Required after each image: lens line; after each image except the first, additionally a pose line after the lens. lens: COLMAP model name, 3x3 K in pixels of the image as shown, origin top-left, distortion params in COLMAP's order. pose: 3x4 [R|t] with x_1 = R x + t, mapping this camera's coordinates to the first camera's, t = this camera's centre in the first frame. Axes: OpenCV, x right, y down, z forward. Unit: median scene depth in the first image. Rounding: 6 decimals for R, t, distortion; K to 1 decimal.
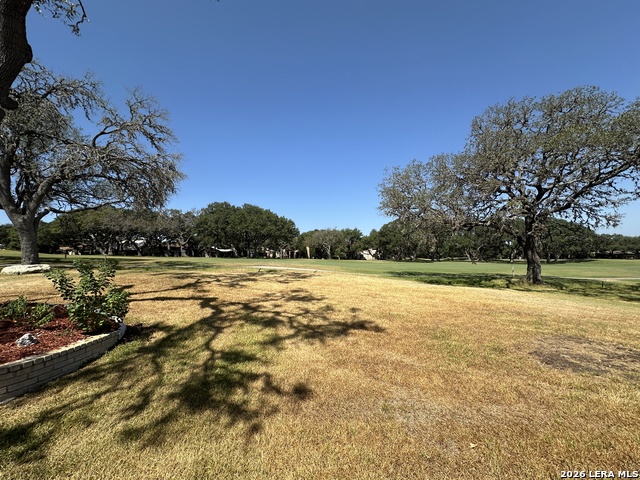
lens RADIAL K [[255.8, 0, 319.8], [0, 255.8, 240.0], [0, 0, 1]] dist [-0.000673, -0.000077]
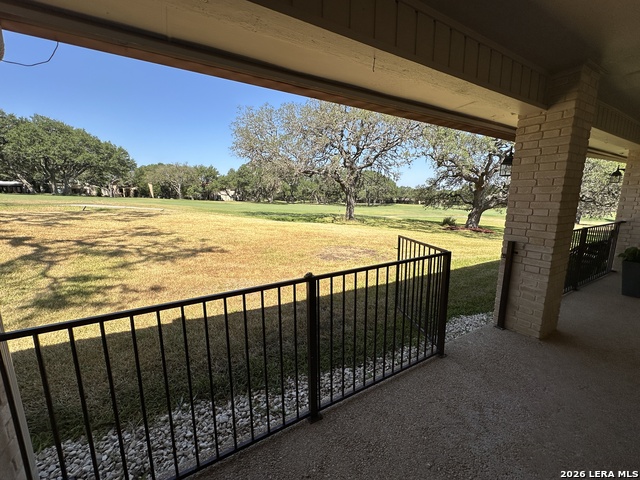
lens RADIAL K [[255.8, 0, 322.1], [0, 255.8, 241.3], [0, 0, 1]] dist [-0.000673, -0.000077]
pose [[0.859042, -0.059423, 0.508445, 0.001833], [-0.058258, 0.975438, 0.212430, -0.000540], [-0.508580, -0.212107, 0.834480, -0.111341]]
